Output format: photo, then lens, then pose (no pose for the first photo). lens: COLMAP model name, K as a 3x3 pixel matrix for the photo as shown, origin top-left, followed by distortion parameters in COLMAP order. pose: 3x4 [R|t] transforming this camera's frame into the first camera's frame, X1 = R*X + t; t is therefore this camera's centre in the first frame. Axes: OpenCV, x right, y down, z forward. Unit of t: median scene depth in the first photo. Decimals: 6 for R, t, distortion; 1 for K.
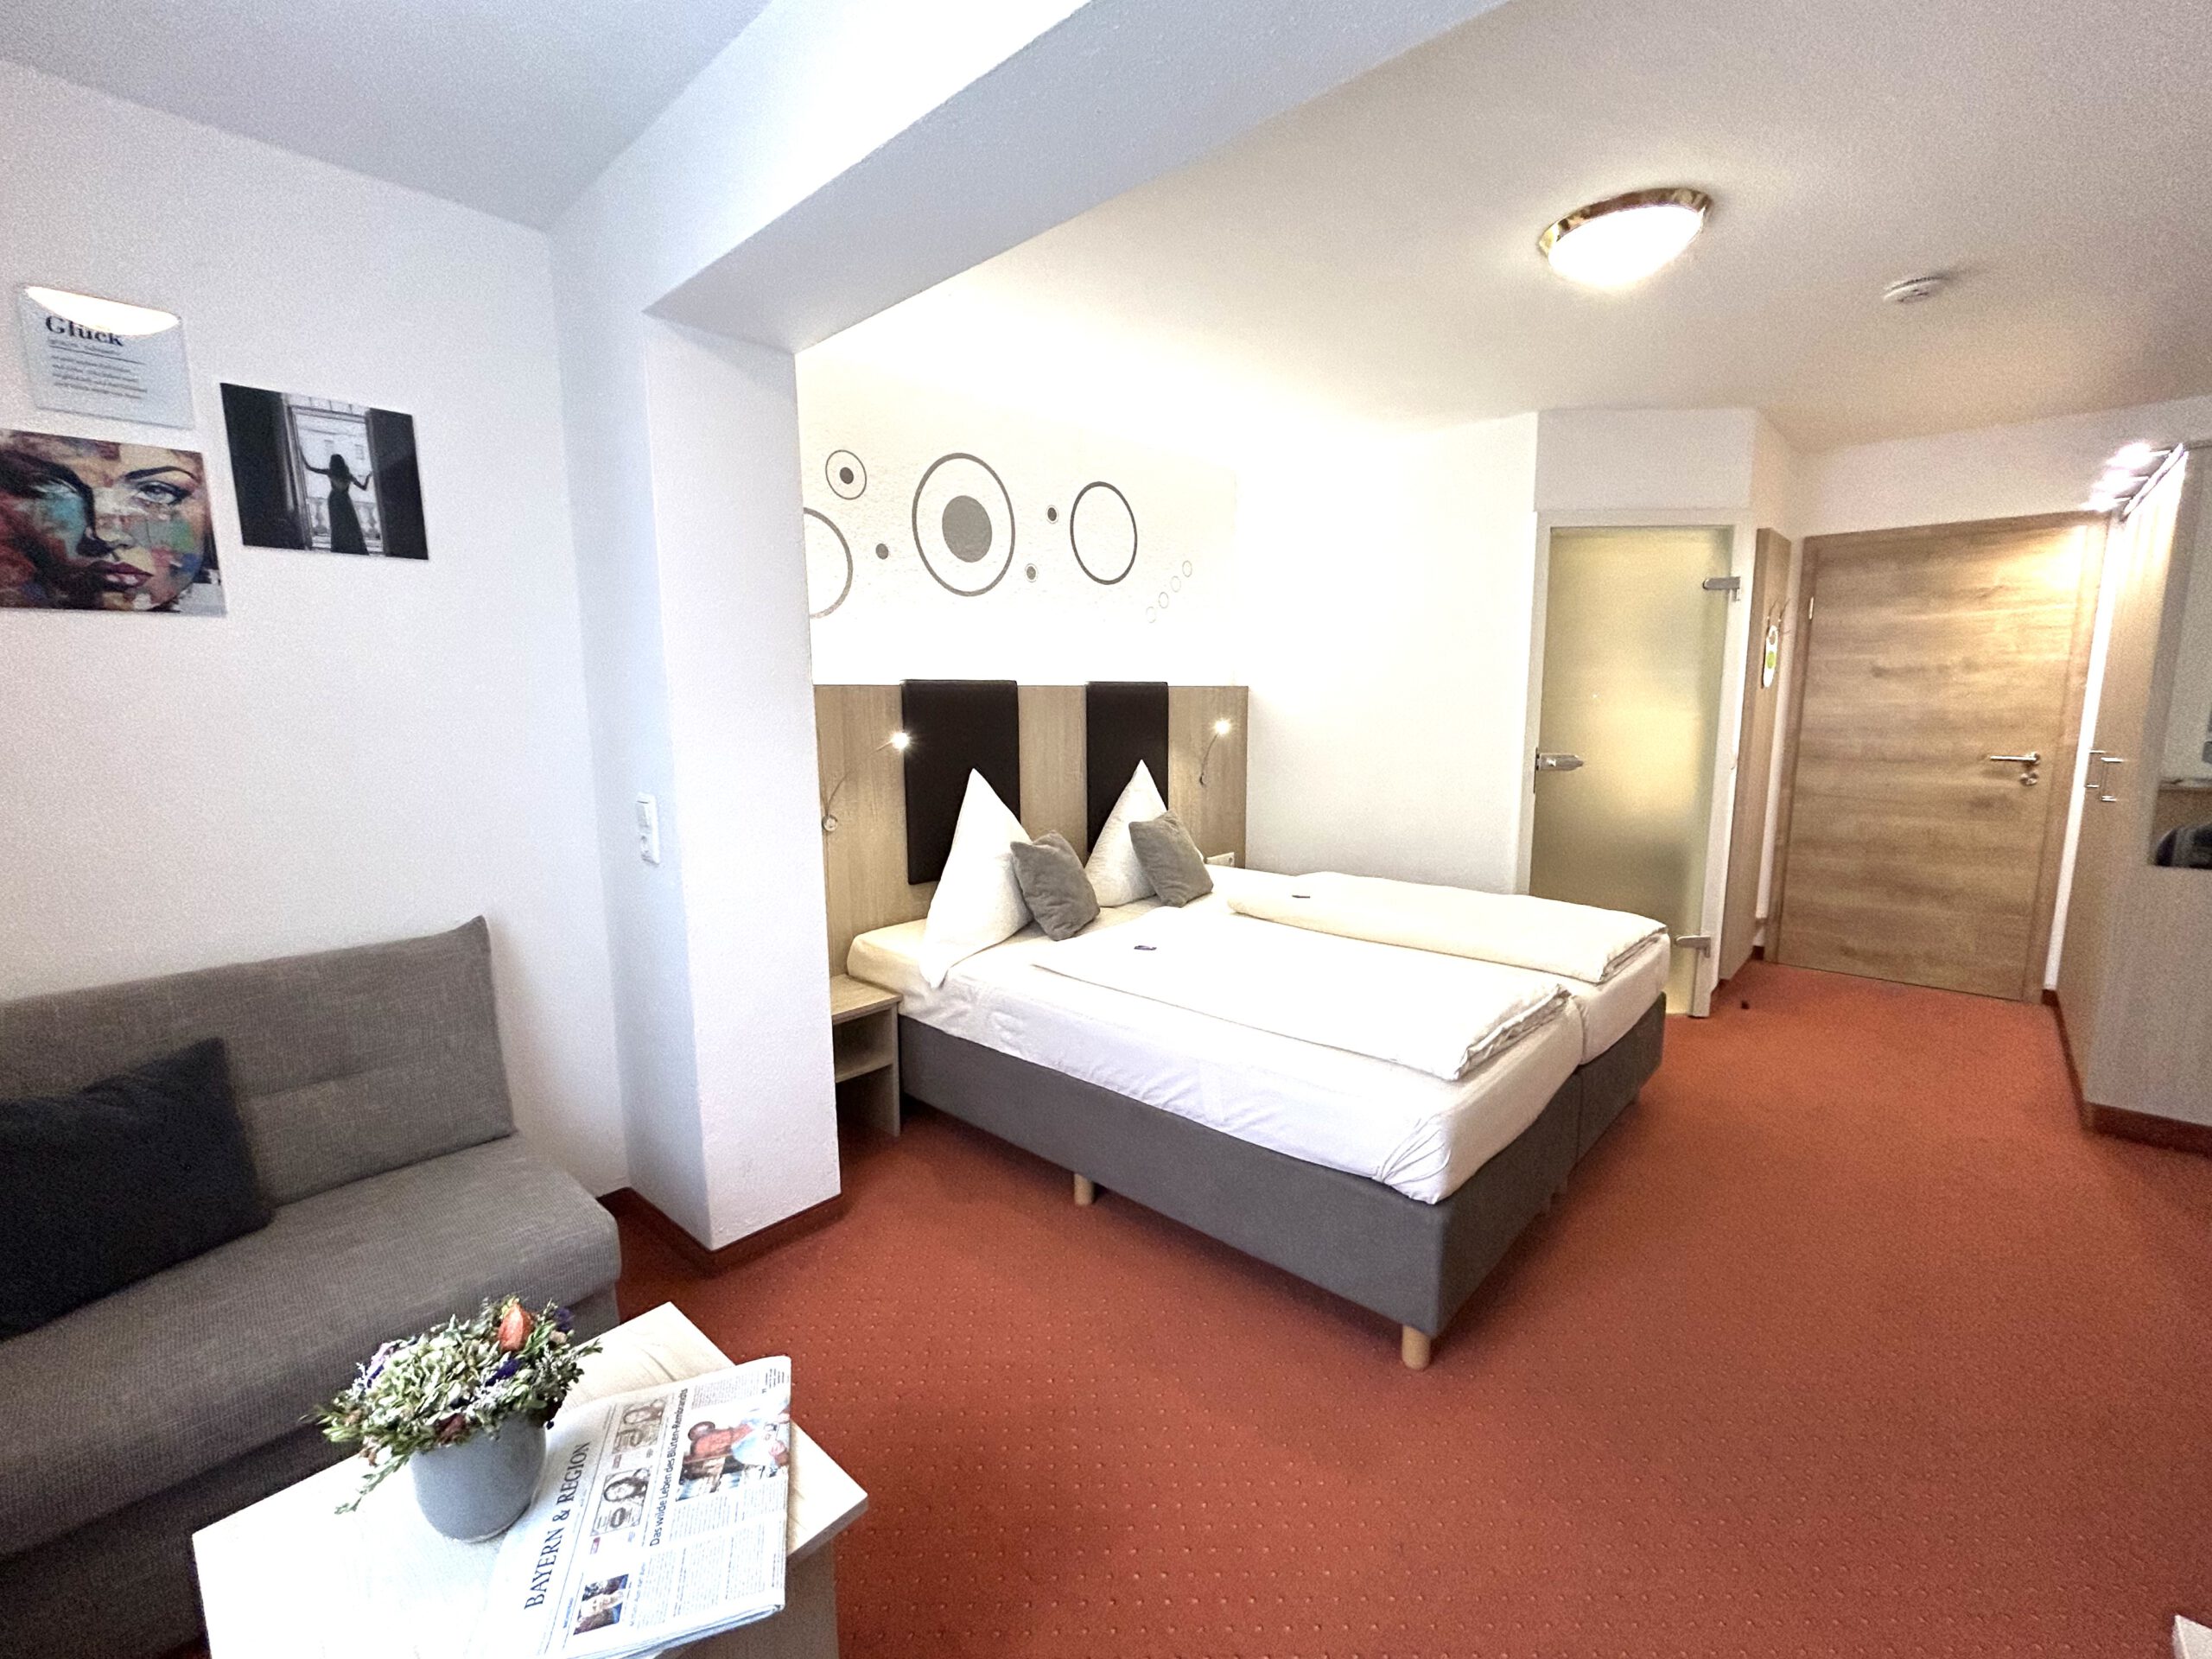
lens RADIAL K [[946.9, 0, 1106.0], [0, 946.9, 829.5], [0, 0, 1]] dist [-0.001649, -0.000400]
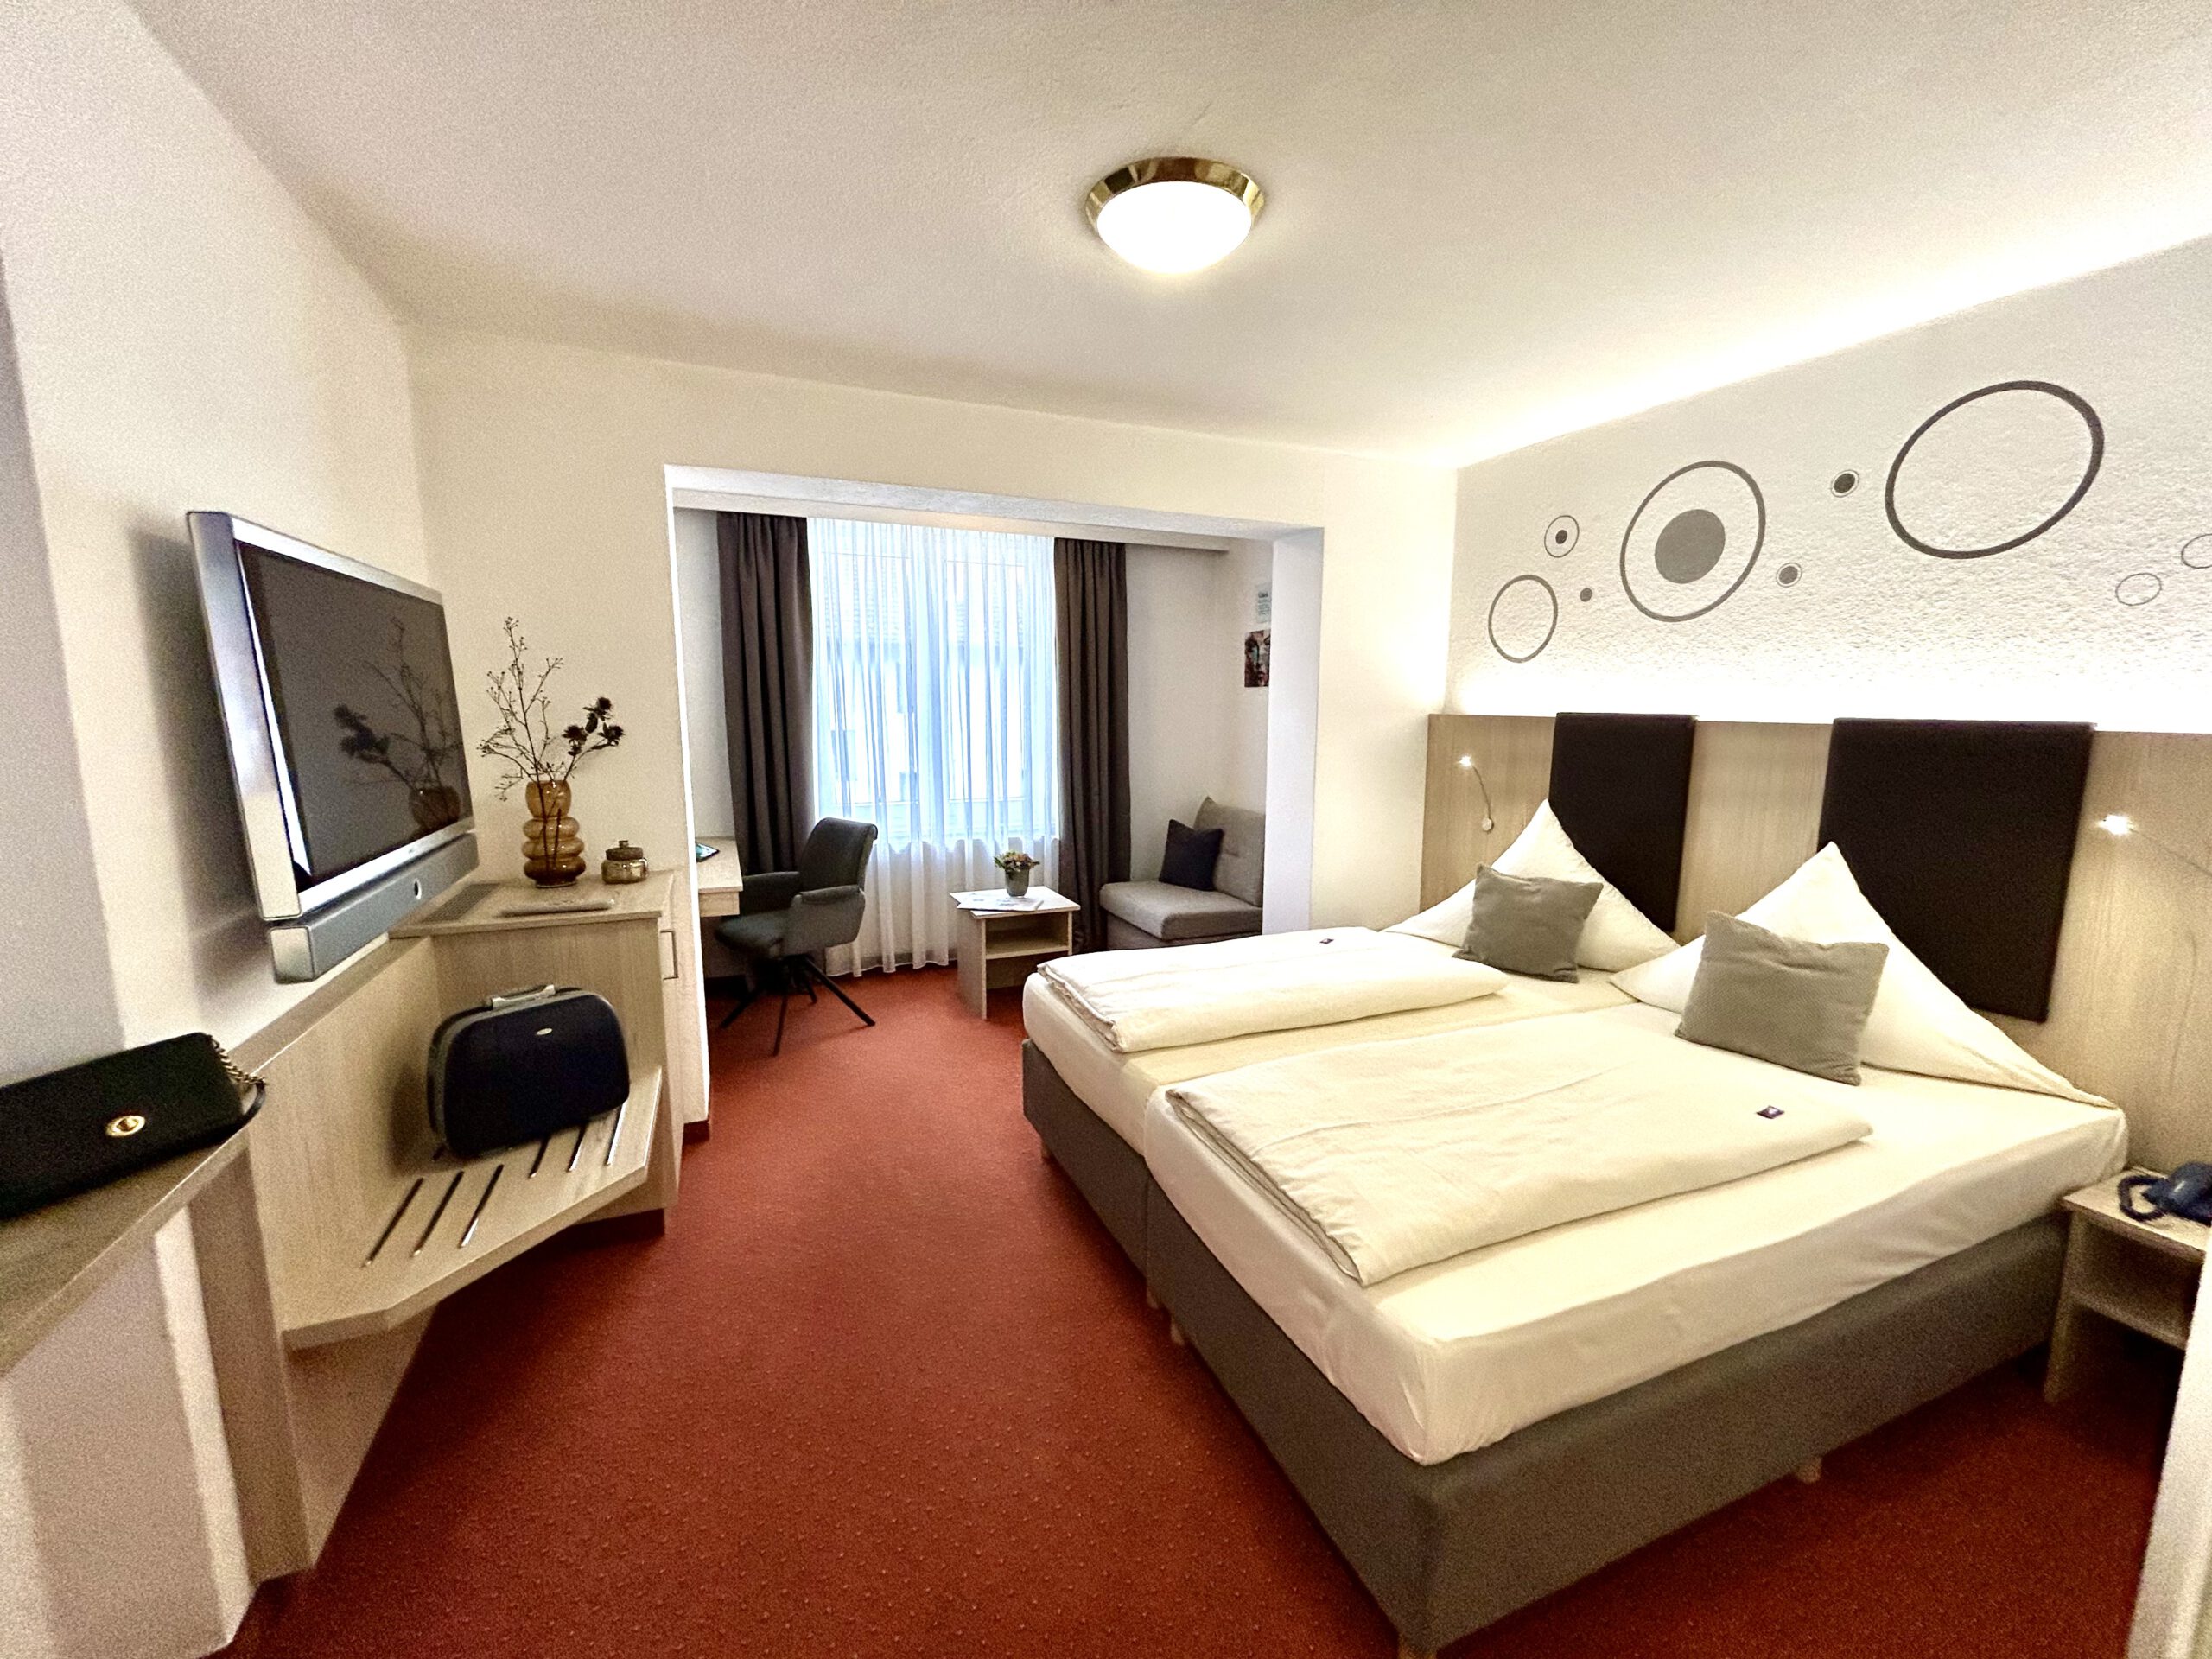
lens RADIAL K [[890.2, 0, 1106.0], [0, 890.2, 829.5], [0, 0, 1]] dist [0.001036, 0.000186]
pose [[-0.414070, 0.137919, -0.899736, 0.786400], [-0.129768, 0.969413, 0.208321, -0.142078], [0.900947, 0.203017, -0.383507, 0.779771]]
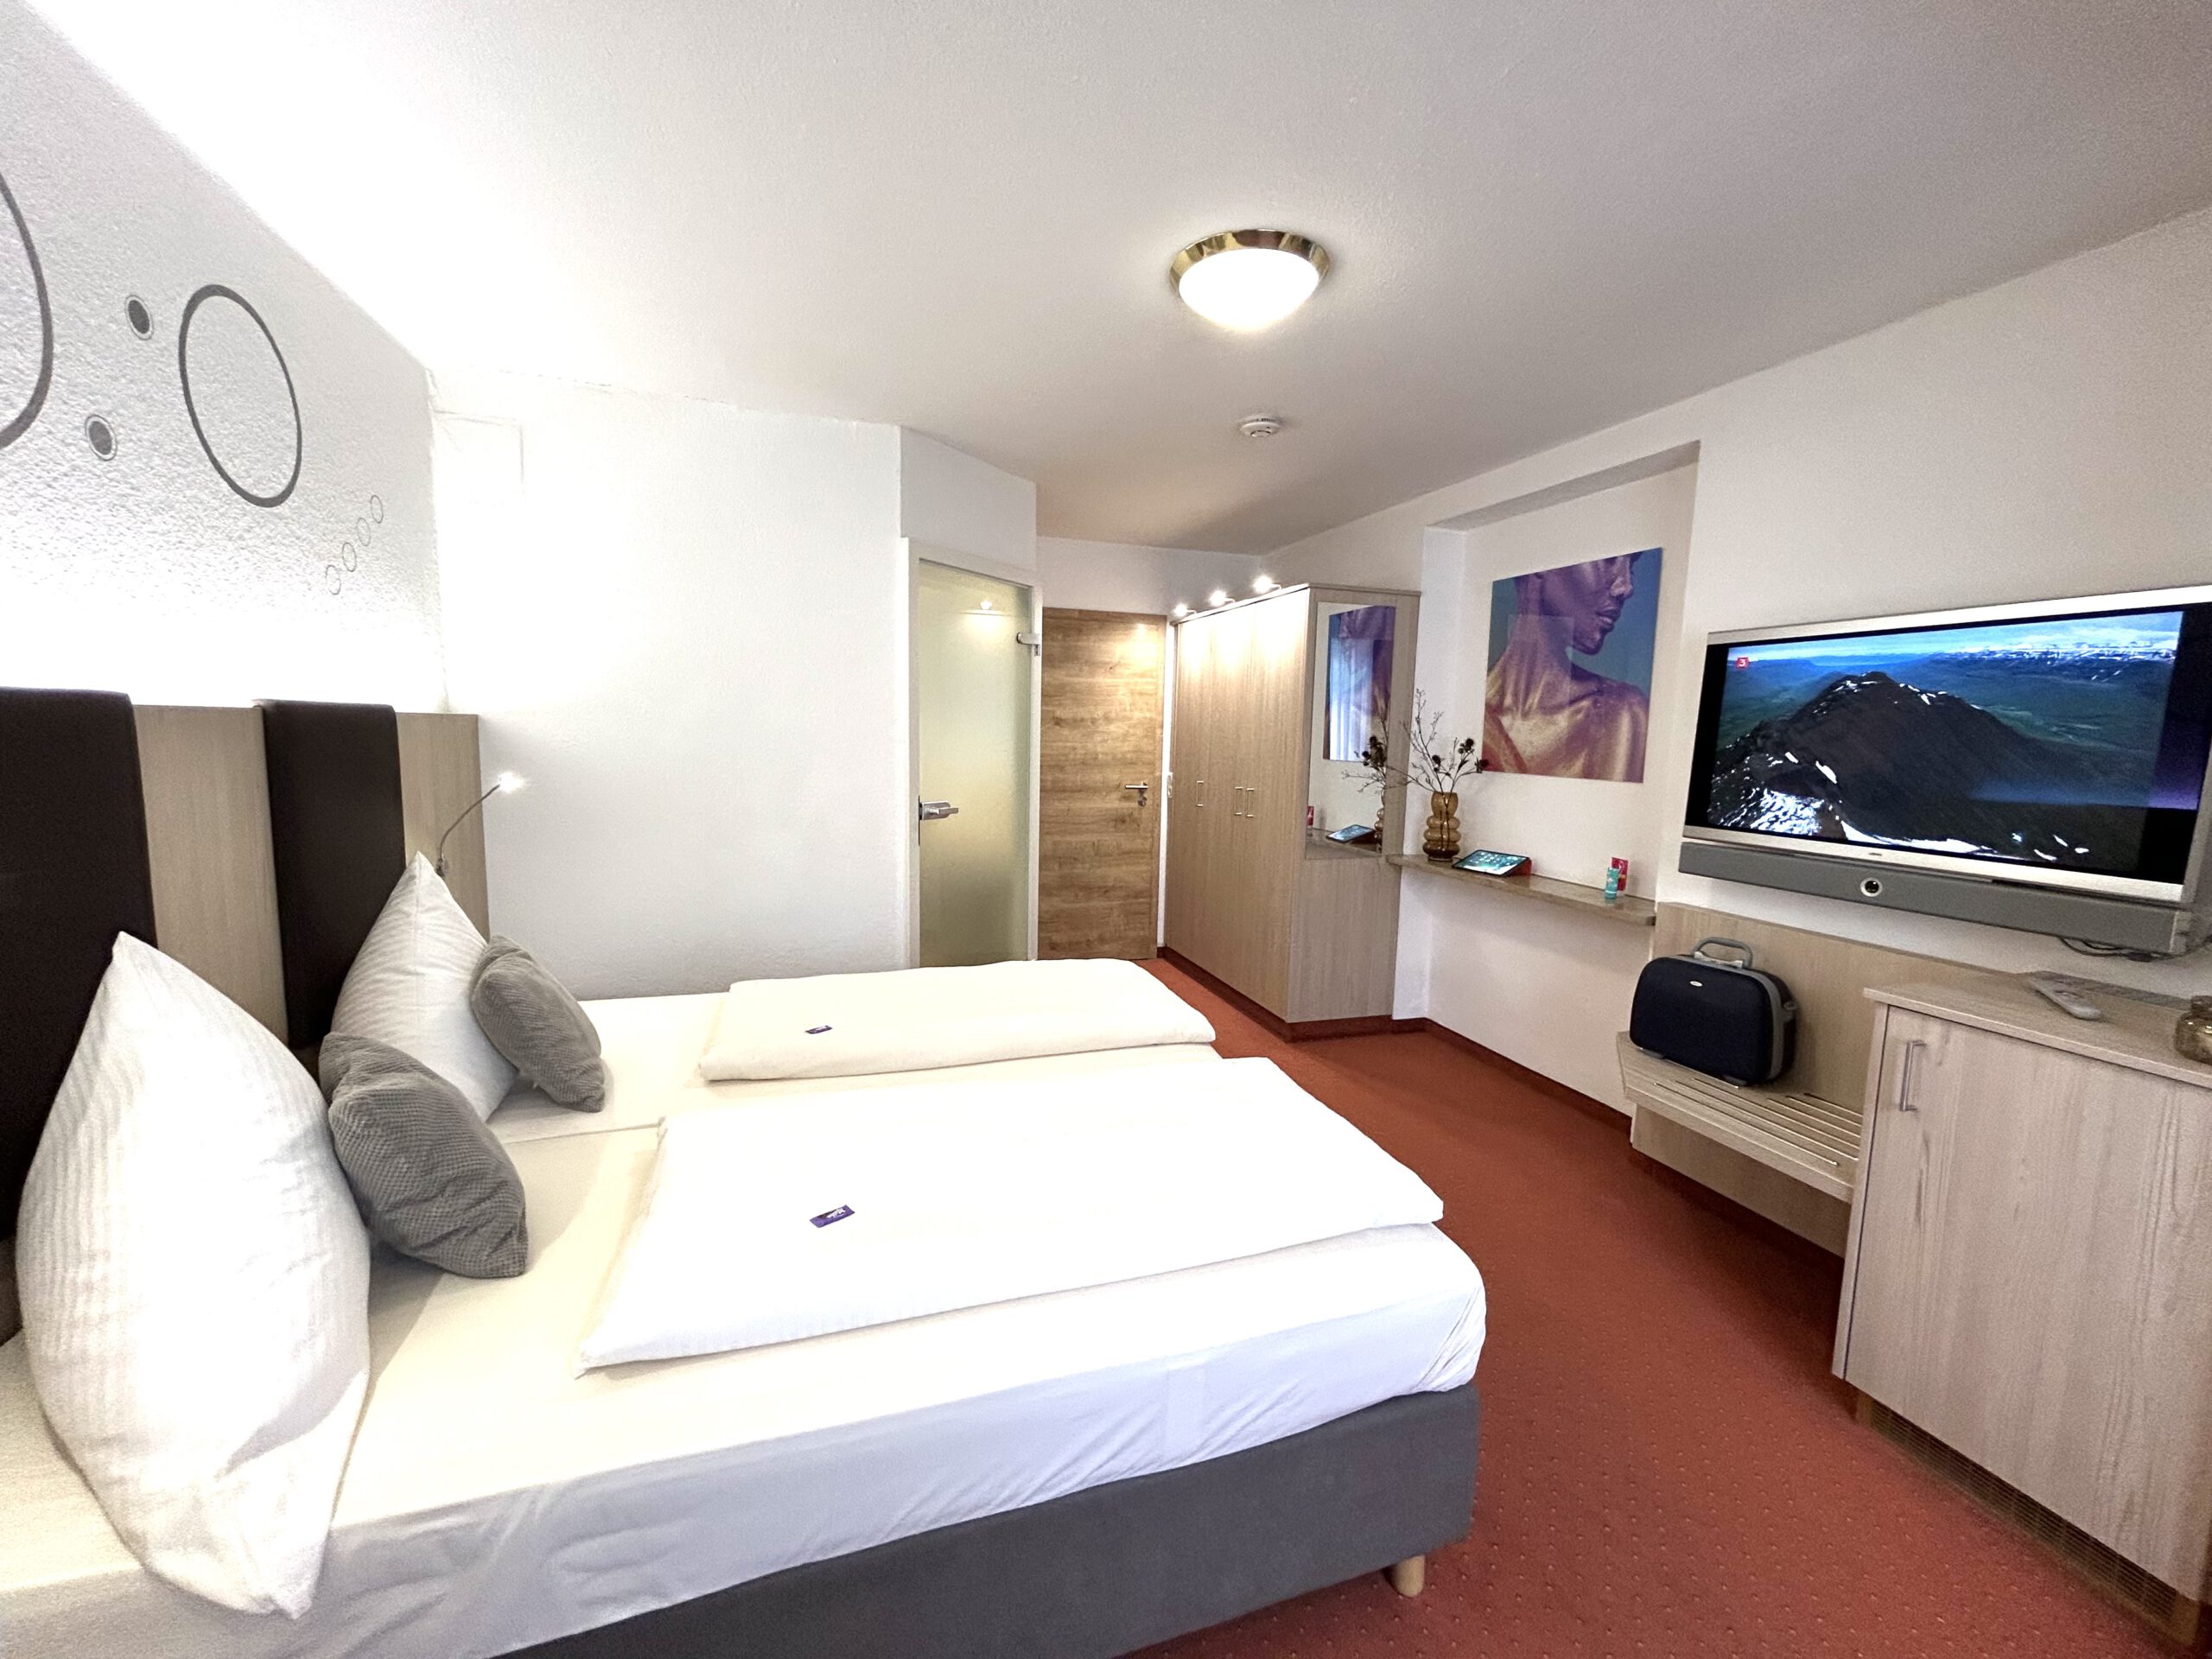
lens RADIAL K [[890.2, 0, 1106.0], [0, 890.2, 829.5], [0, 0, 1]] dist [0.001036, 0.000186]
pose [[0.493372, -0.078482, 0.866270, -0.204656], [0.096875, 0.994683, 0.034942, -0.064836], [-0.864407, 0.066680, 0.498352, 0.405506]]
